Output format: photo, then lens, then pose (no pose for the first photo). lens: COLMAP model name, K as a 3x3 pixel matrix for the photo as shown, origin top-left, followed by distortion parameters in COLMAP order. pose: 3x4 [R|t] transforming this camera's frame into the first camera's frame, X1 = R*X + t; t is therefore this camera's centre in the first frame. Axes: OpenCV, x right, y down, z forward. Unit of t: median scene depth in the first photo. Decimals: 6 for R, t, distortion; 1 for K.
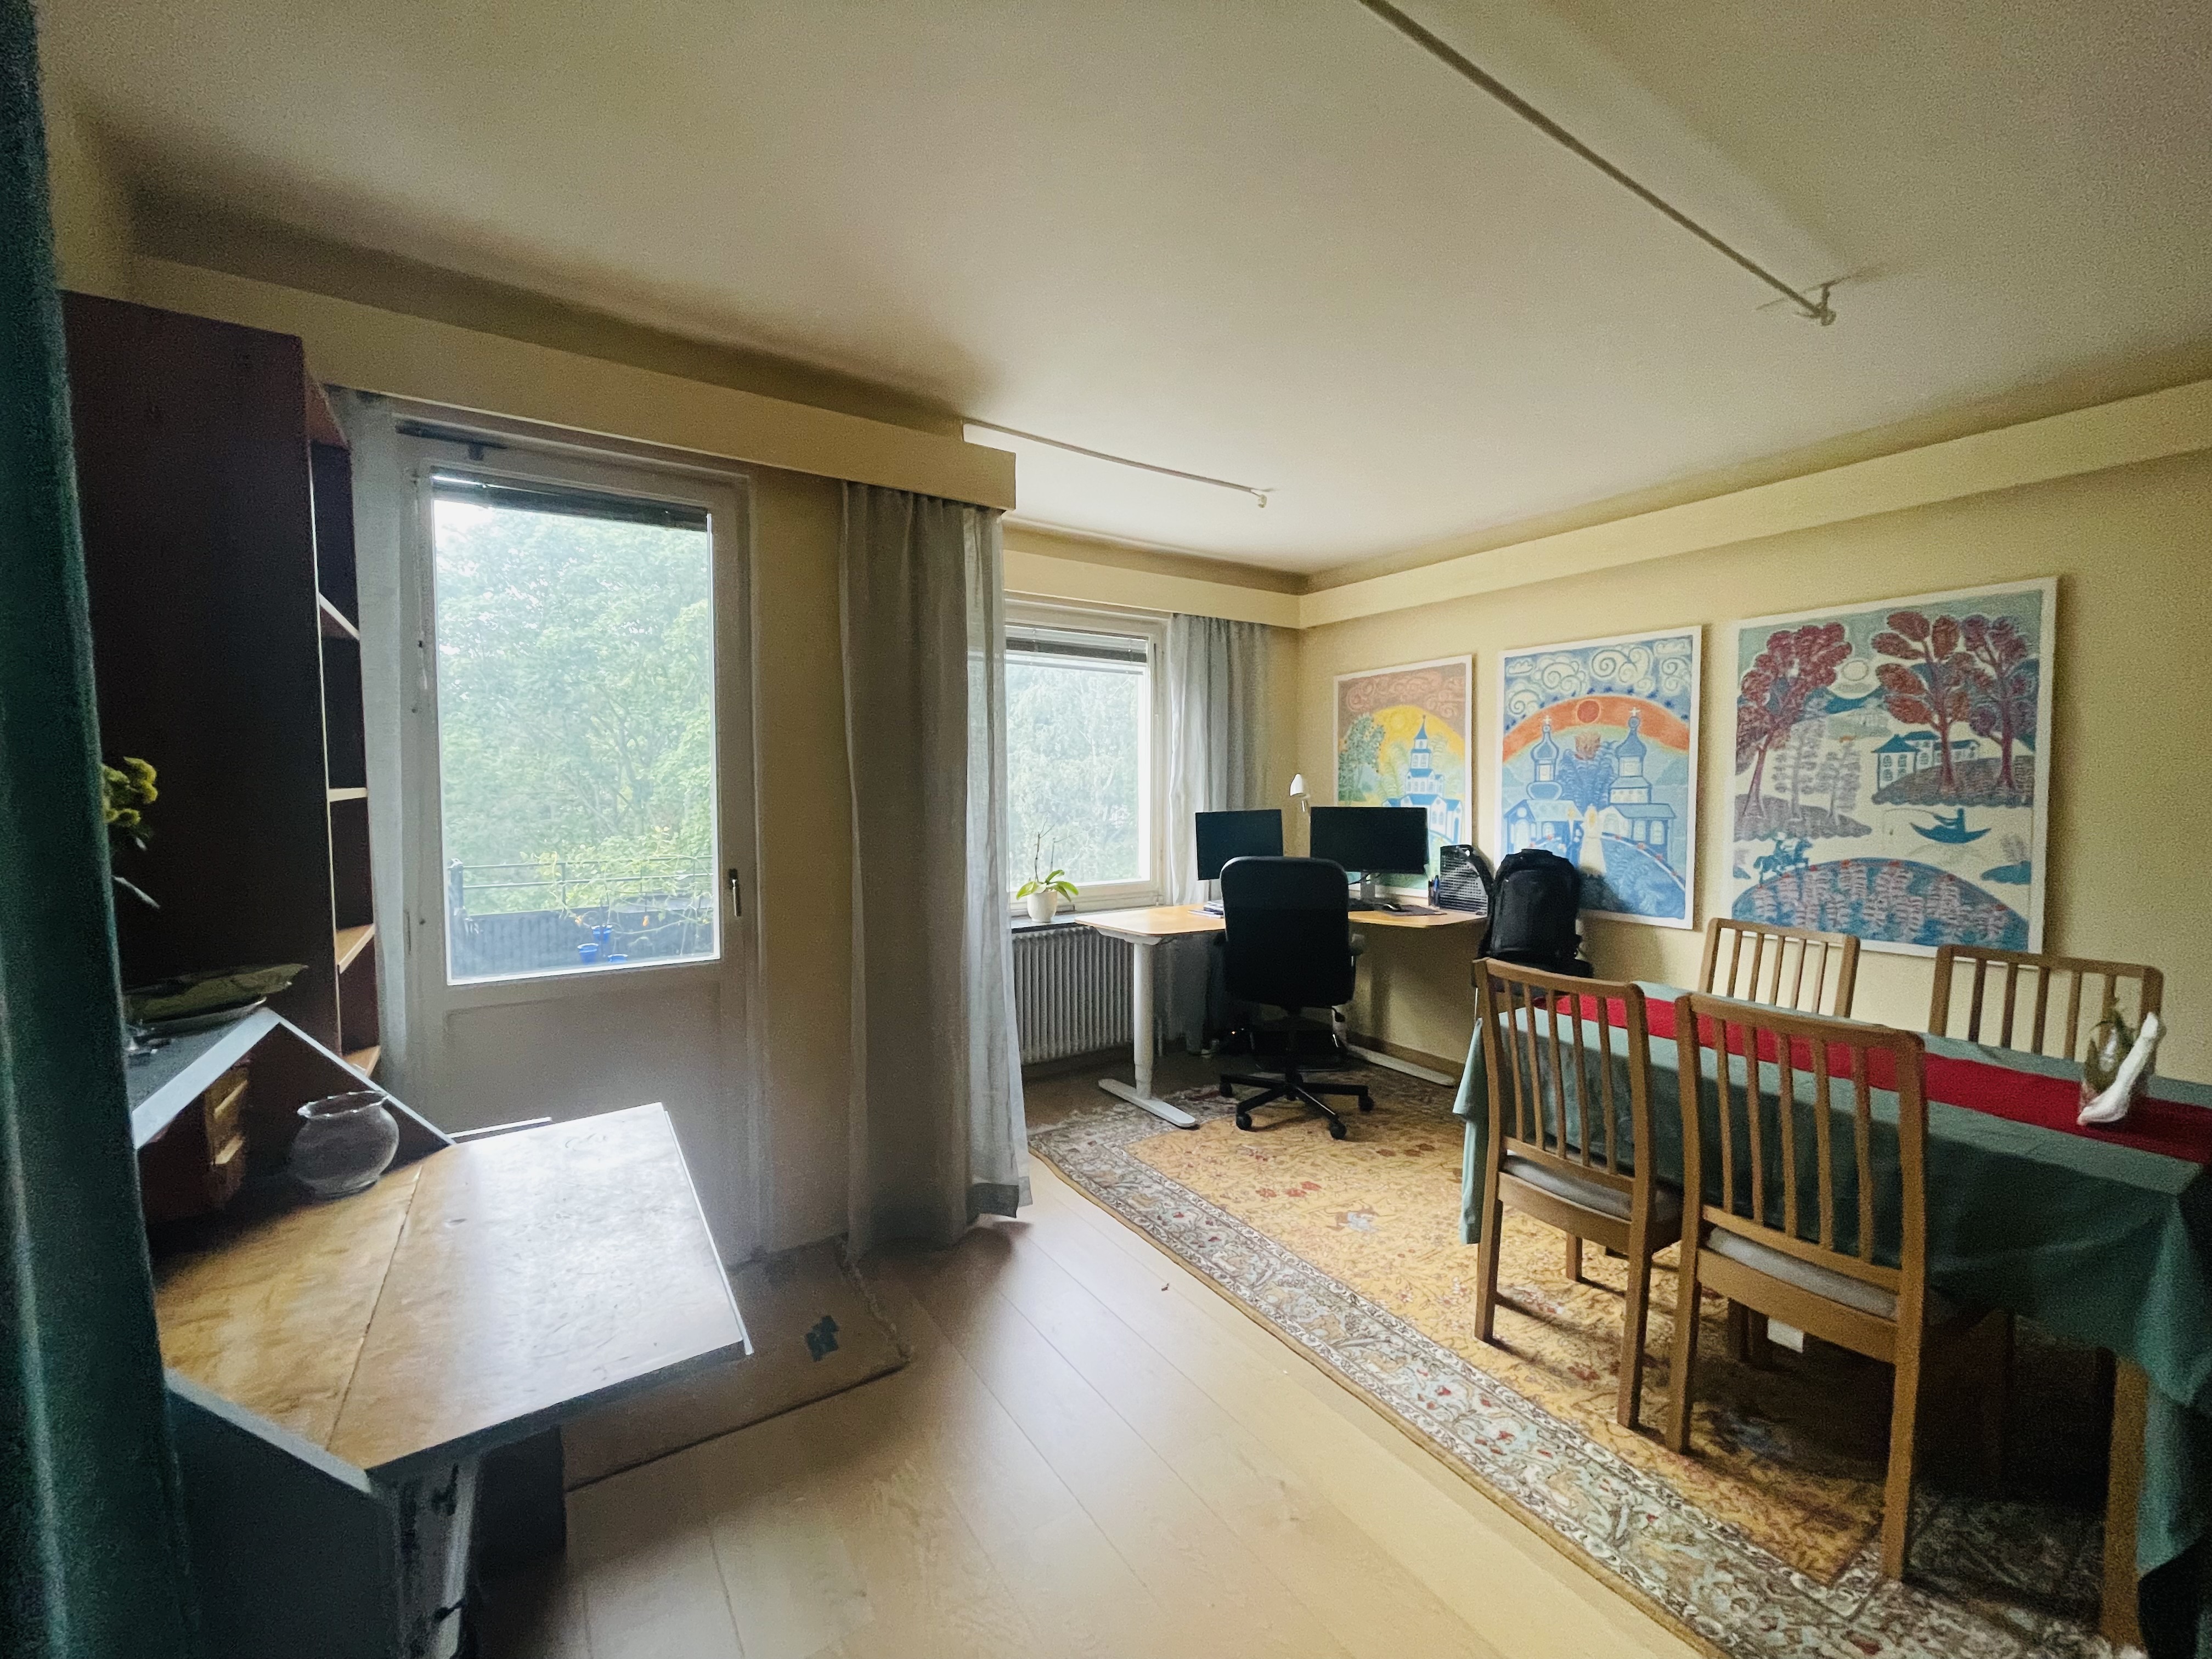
lens RADIAL K [[895.3, 0, 1105.8], [0, 895.3, 825.2], [0, 0, 1]] dist [-0.002529, 0.002701]
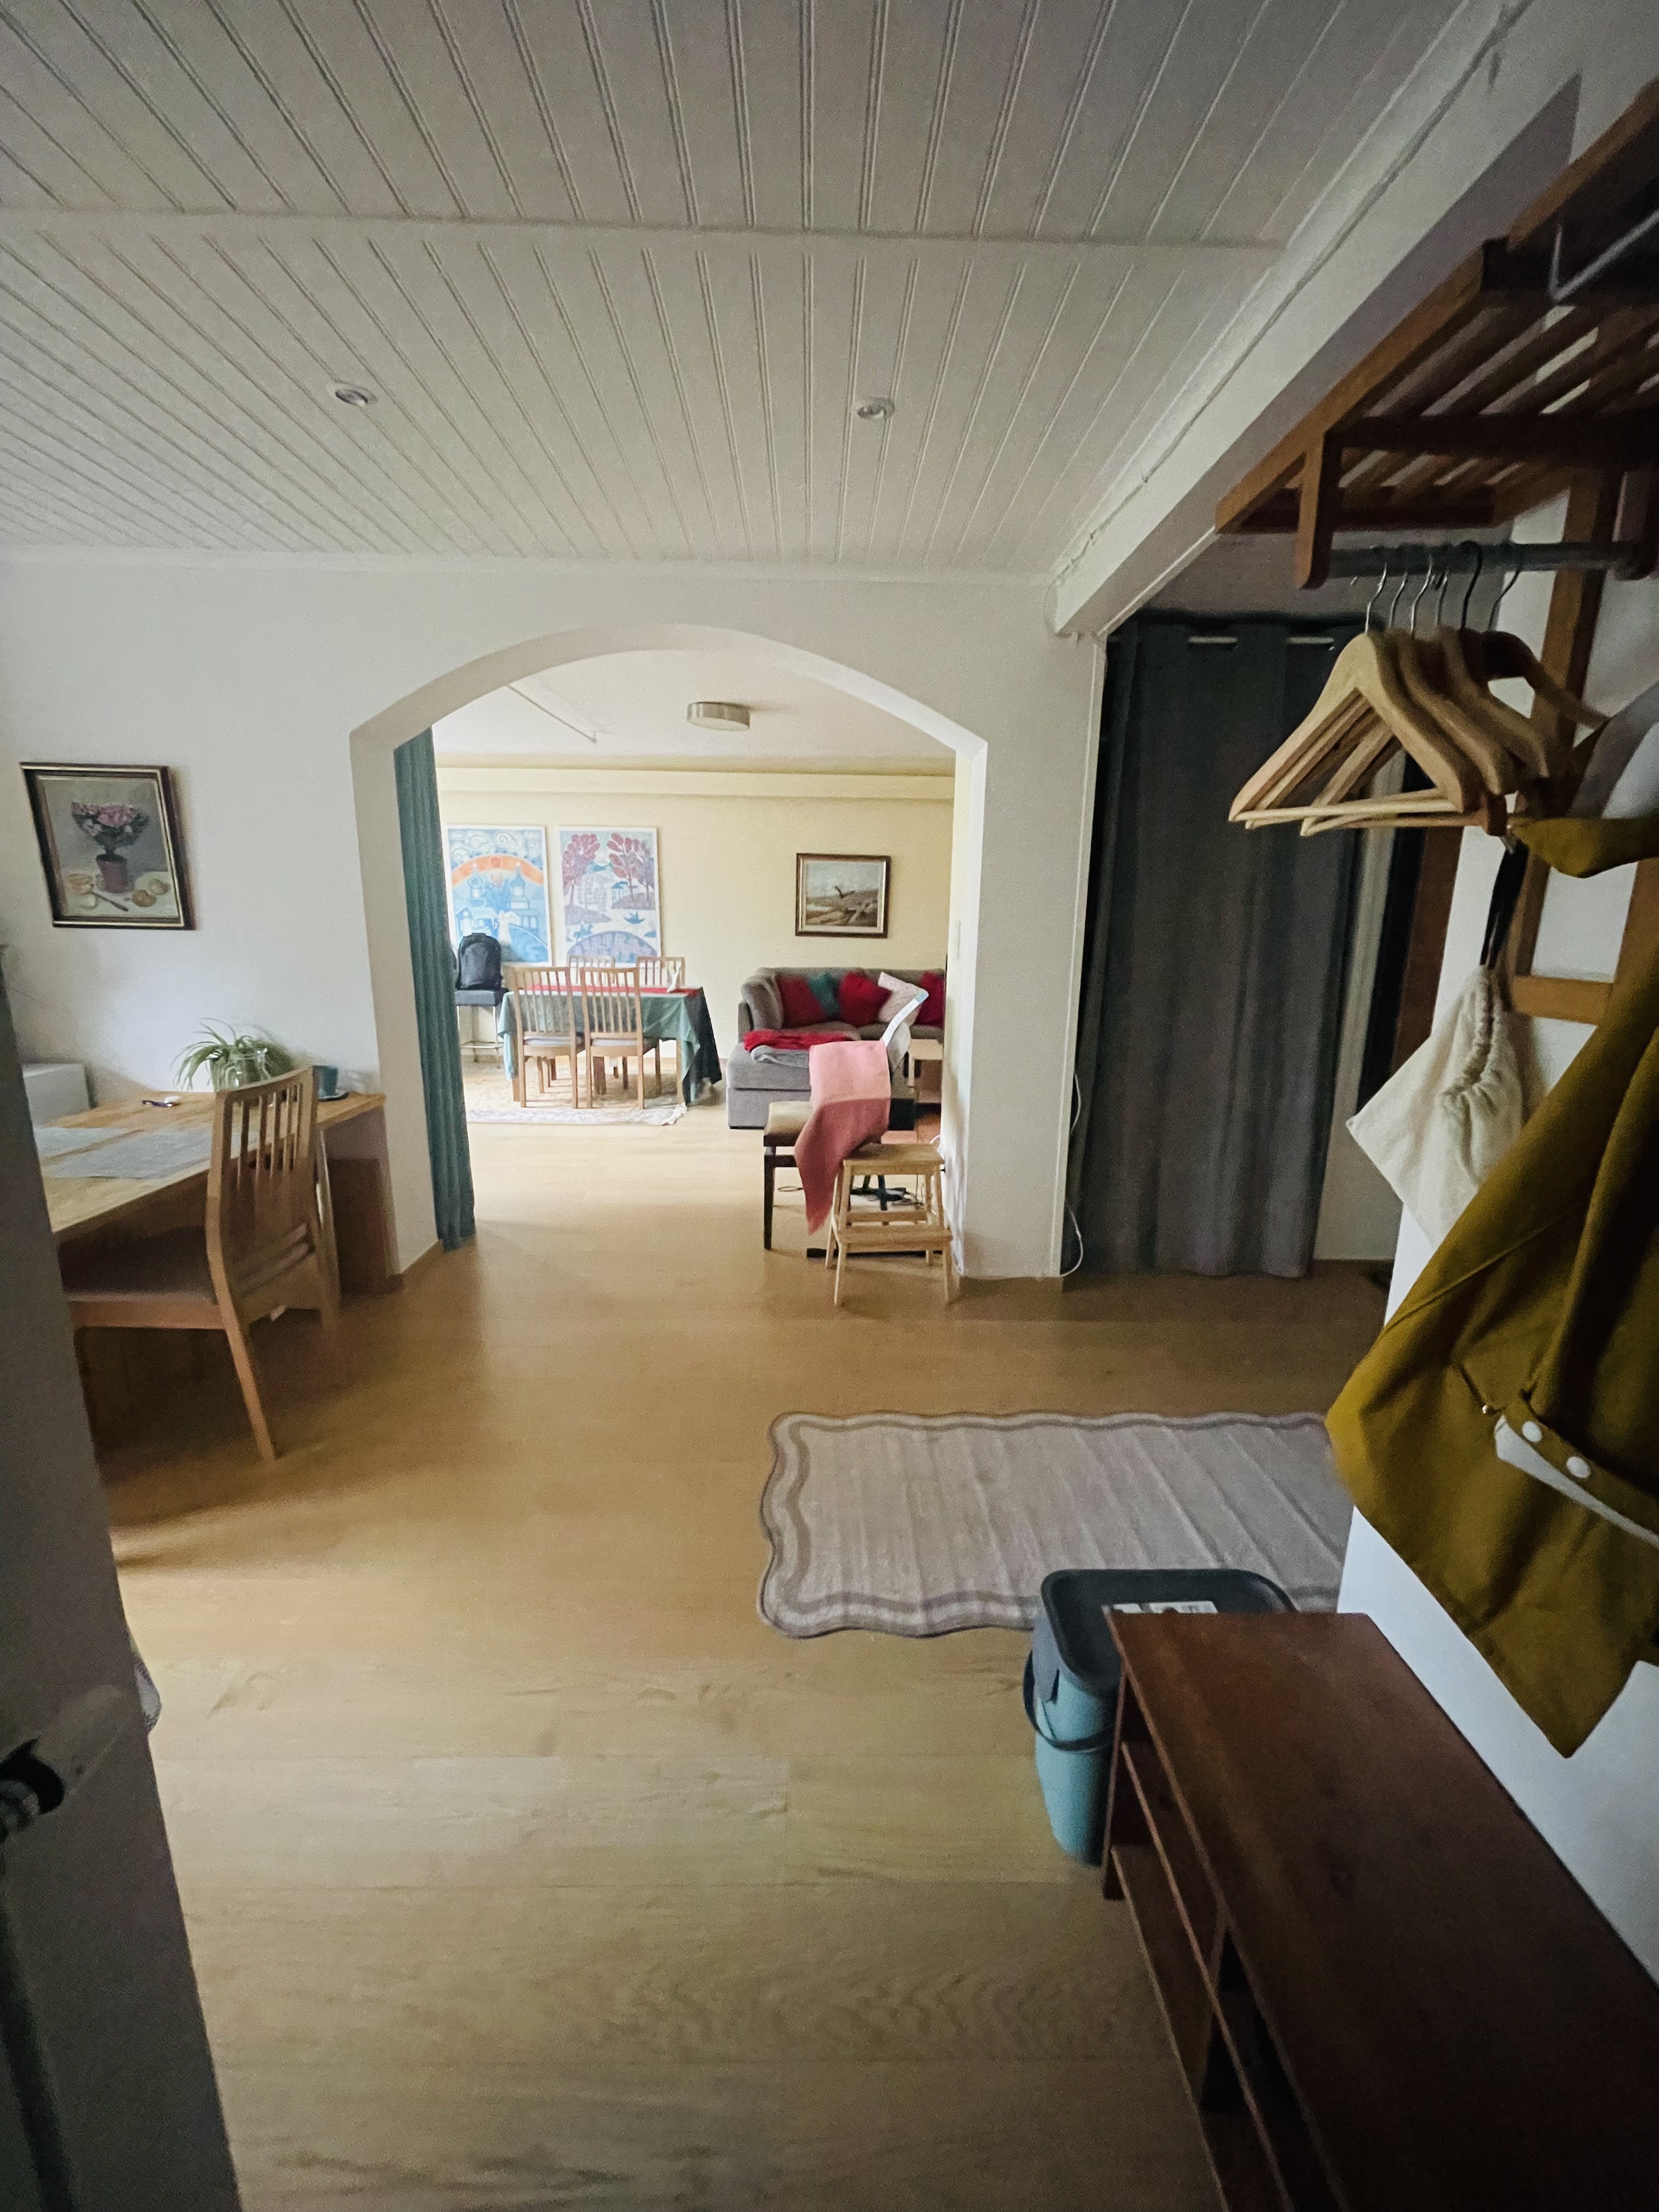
lens RADIAL K [[895.3, 0, 838.4], [0, 895.3, 1103.6], [0, 0, 1]] dist [-0.002529, 0.002701]
pose [[0.545591, -0.173275, 0.819943, -0.835794], [0.023815, 0.981202, 0.191507, 0.039891], [-0.837713, -0.084958, 0.539462, -0.825747]]
